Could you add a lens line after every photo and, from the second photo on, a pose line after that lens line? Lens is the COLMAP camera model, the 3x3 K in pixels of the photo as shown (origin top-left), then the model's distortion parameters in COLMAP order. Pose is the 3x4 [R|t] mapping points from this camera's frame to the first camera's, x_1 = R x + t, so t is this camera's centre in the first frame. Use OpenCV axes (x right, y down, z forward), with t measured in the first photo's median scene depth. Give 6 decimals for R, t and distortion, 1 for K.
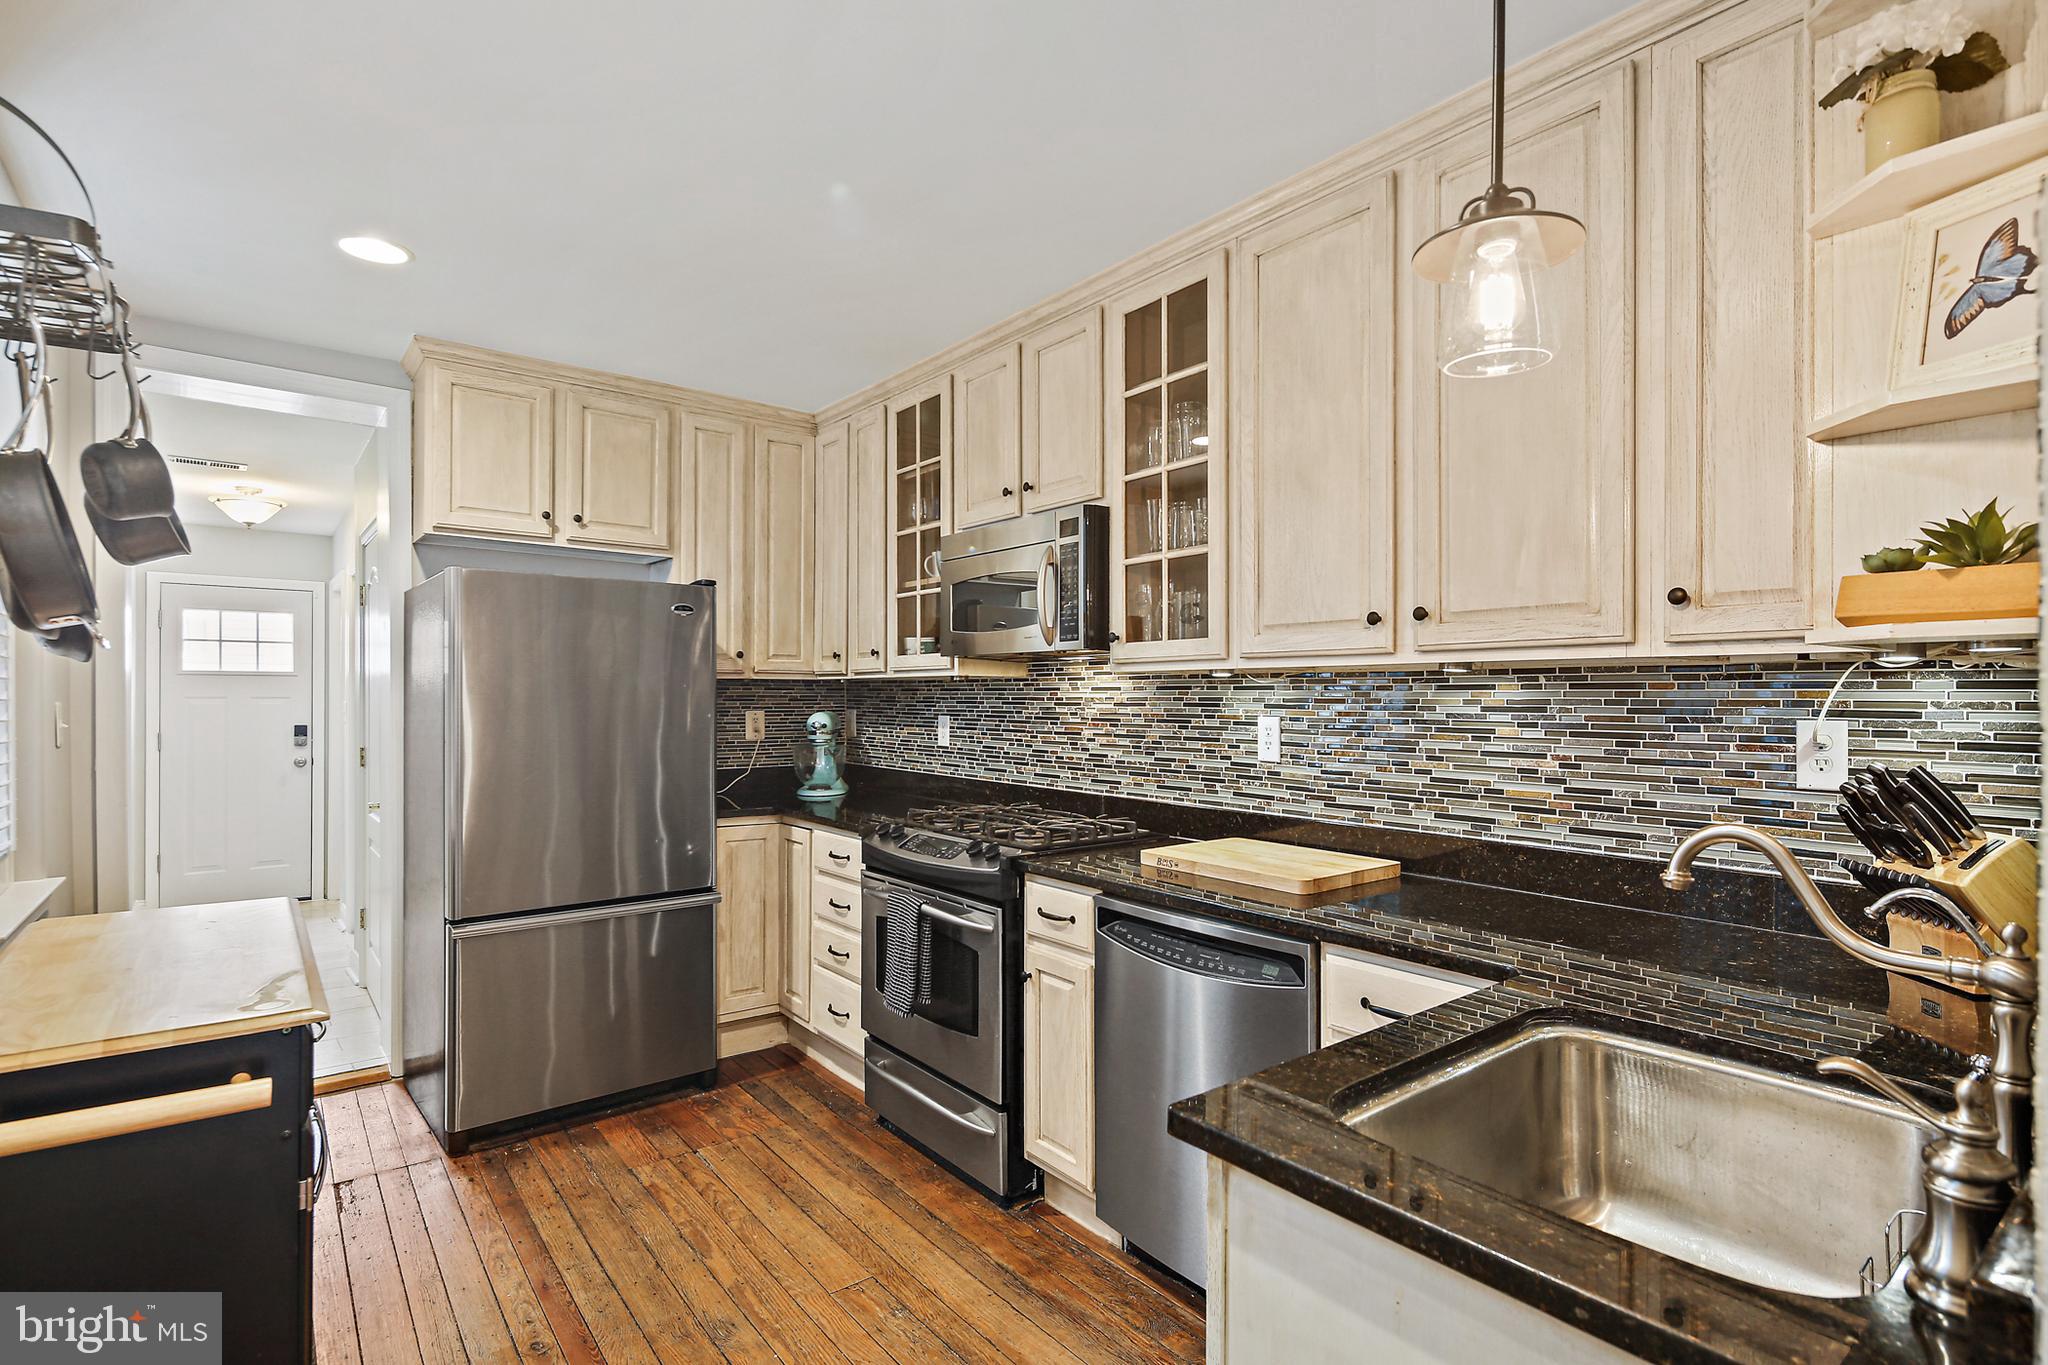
lens RADIAL K [[991.5, 0, 1044.0], [0, 991.5, 699.8], [0, 0, 1]] dist [0.001983, -0.003888]
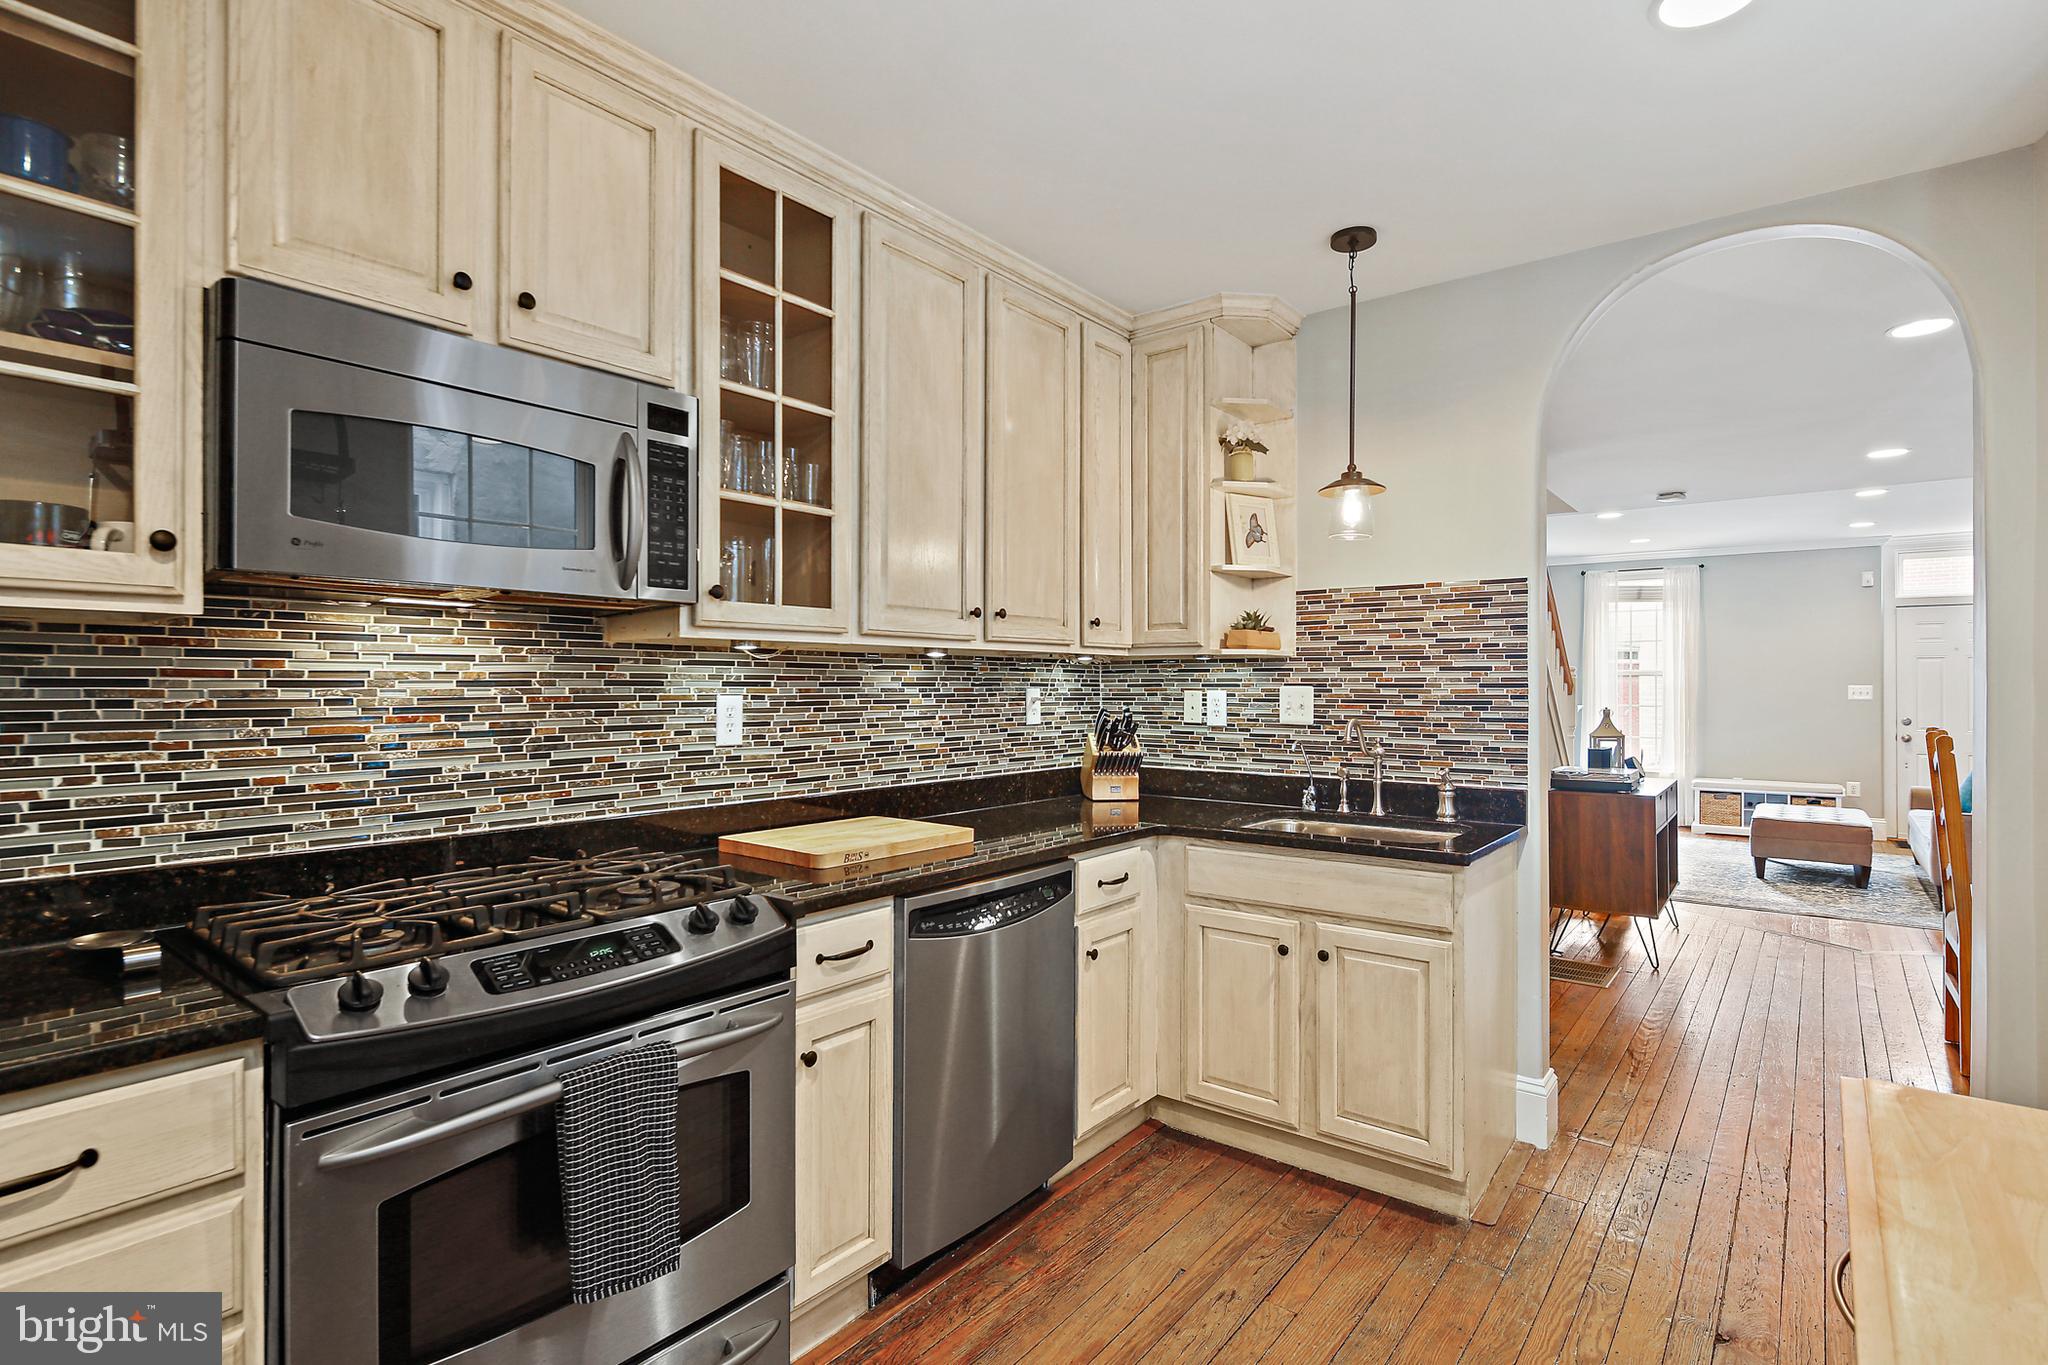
lens RADIAL K [[991.5, 0, 1024.9], [0, 991.5, 676.0], [0, 0, 1]] dist [0.001983, -0.003888]
pose [[-0.216845, -0.003279, 0.976201, -0.708088], [-0.006917, 0.999974, 0.001823, -0.004030], [-0.976182, -0.006357, -0.216862, 0.939096]]
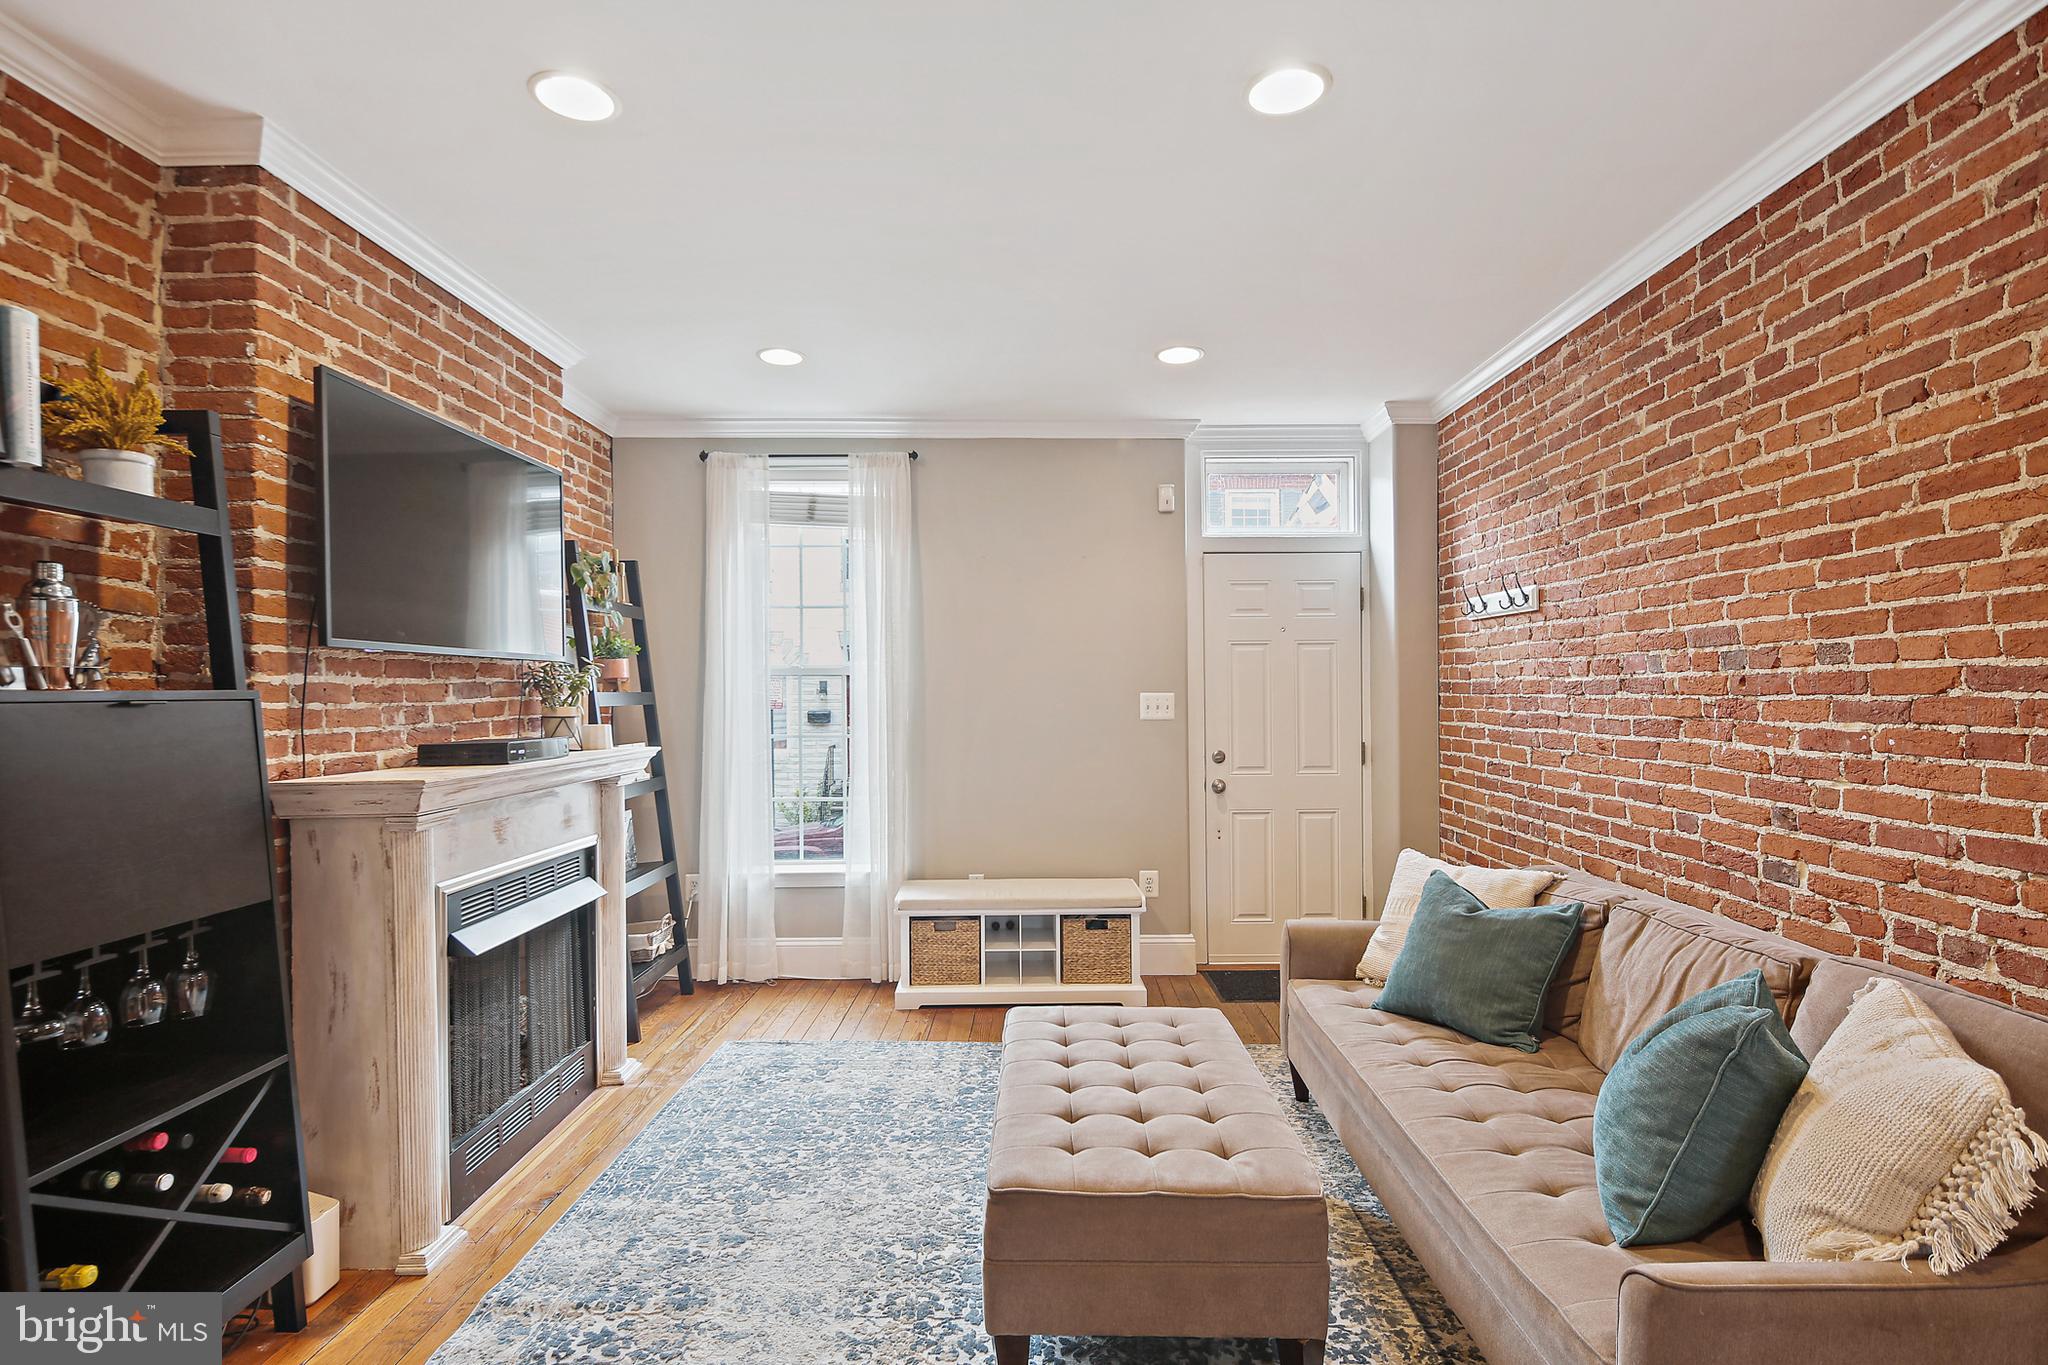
lens RADIAL K [[991.5, 0, 1023.2], [0, 991.5, 709.1], [0, 0, 1]] dist [0.001983, -0.003888]
pose [[-0.765733, -0.012754, 0.643032, 0.883616], [0.002056, 0.999750, 0.022278, 0.002325], [-0.643155, 0.018381, -0.765515, -0.895028]]
